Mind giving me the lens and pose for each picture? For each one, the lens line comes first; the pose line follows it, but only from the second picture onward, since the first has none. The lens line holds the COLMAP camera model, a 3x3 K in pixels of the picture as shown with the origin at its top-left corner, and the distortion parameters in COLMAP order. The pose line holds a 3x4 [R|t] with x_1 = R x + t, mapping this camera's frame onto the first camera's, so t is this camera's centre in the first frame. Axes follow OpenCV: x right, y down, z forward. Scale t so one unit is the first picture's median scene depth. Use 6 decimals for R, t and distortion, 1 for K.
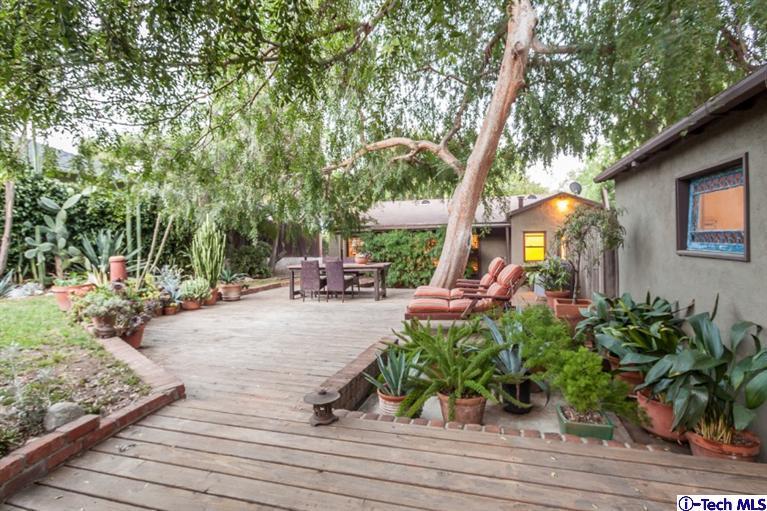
lens RADIAL K [[388.3, 0, 383.4], [0, 388.3, 248.7], [0, 0, 1]] dist [0.000175, -0.001994]
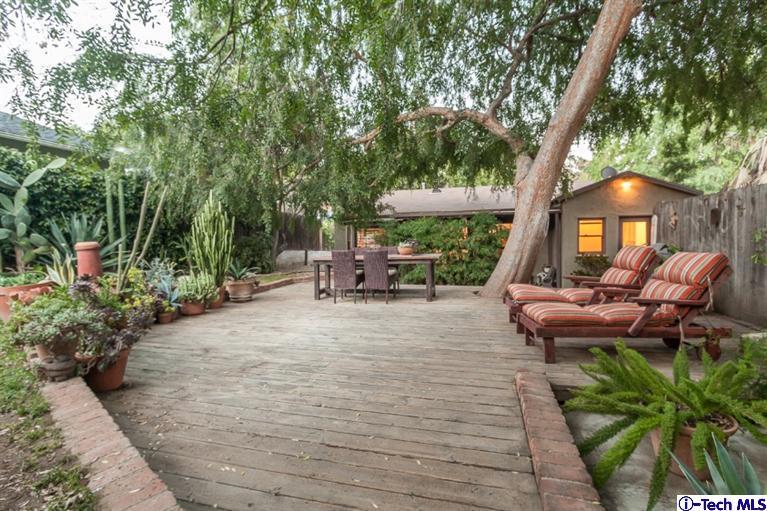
lens RADIAL K [[388.3, 0, 381.7], [0, 388.3, 257.3], [0, 0, 1]] dist [0.000175, -0.001994]
pose [[0.999771, -0.001466, 0.021346, -0.118304], [0.000688, 0.999336, 0.036438, 0.014108], [-0.021386, -0.036415, 0.999108, 0.198809]]
